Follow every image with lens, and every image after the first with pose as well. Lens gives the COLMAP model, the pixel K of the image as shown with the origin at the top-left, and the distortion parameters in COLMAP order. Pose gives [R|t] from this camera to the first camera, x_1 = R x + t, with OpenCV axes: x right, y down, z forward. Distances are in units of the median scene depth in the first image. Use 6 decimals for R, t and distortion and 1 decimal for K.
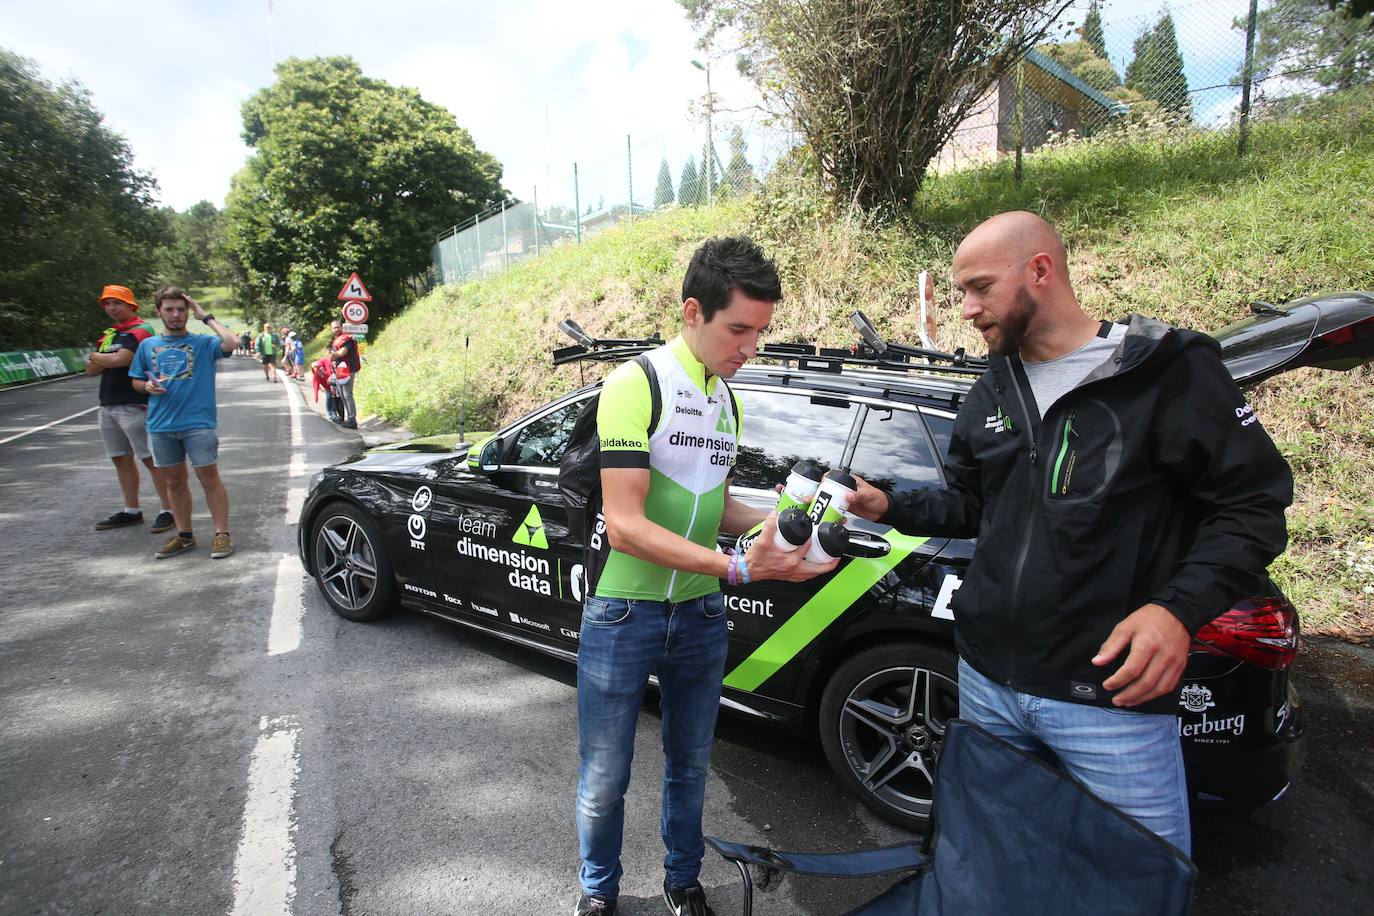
lens RADIAL K [[659.0, 0, 687.0], [0, 659.0, 458.0], [0, 0, 1]] dist [-0.058922, 0.020272]
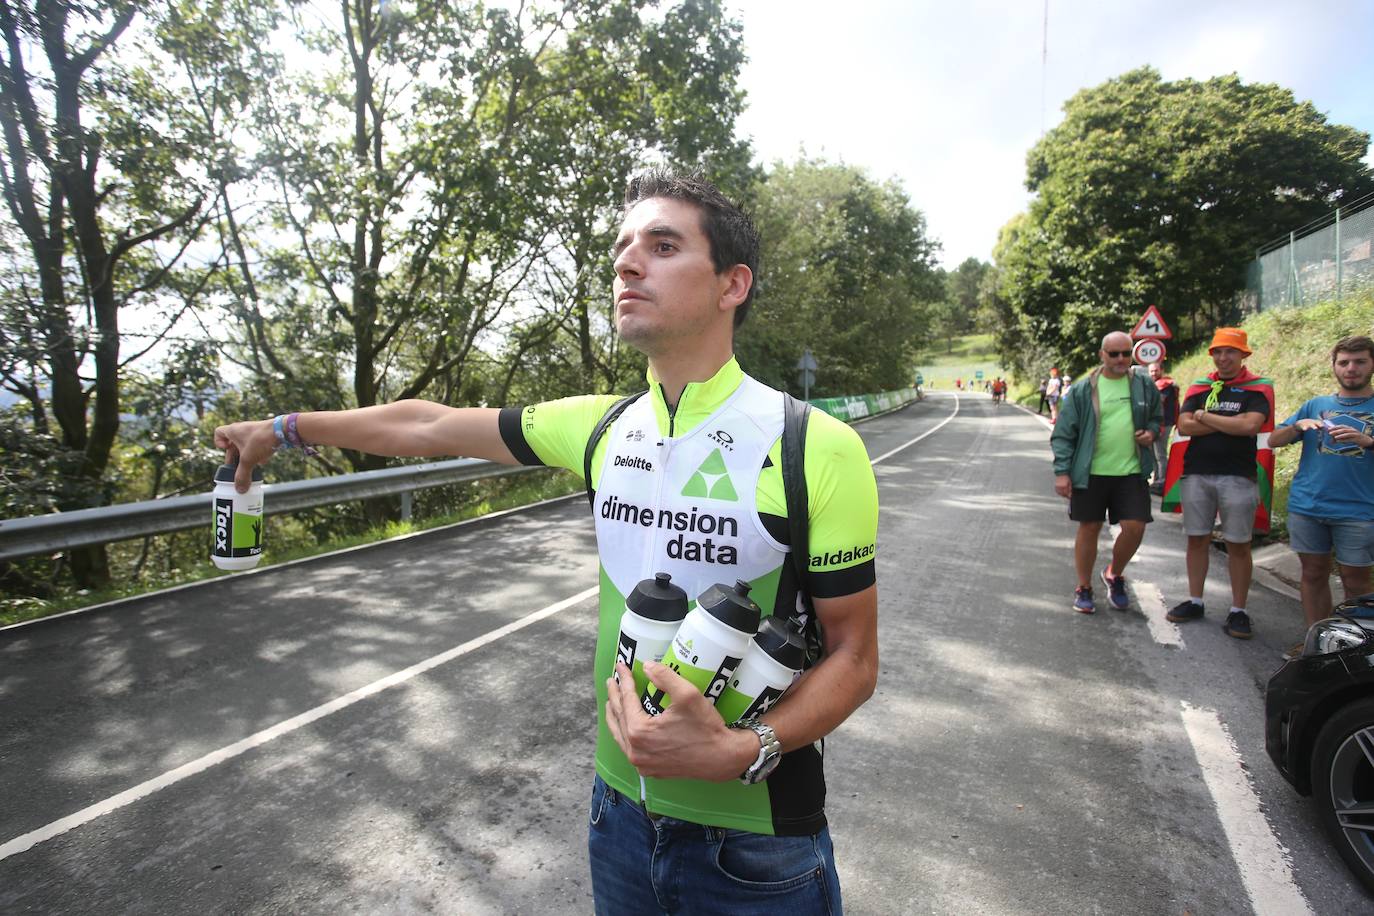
lens RADIAL K [[659.0, 0, 687.0], [0, 659.0, 458.0], [0, 0, 1]] dist [-0.058922, 0.020272]
pose [[0.540388, 0.071221, -0.838396, -0.105803], [-0.124848, 0.992169, 0.003813, -0.014031], [0.832102, 0.102612, 0.545048, 0.049917]]
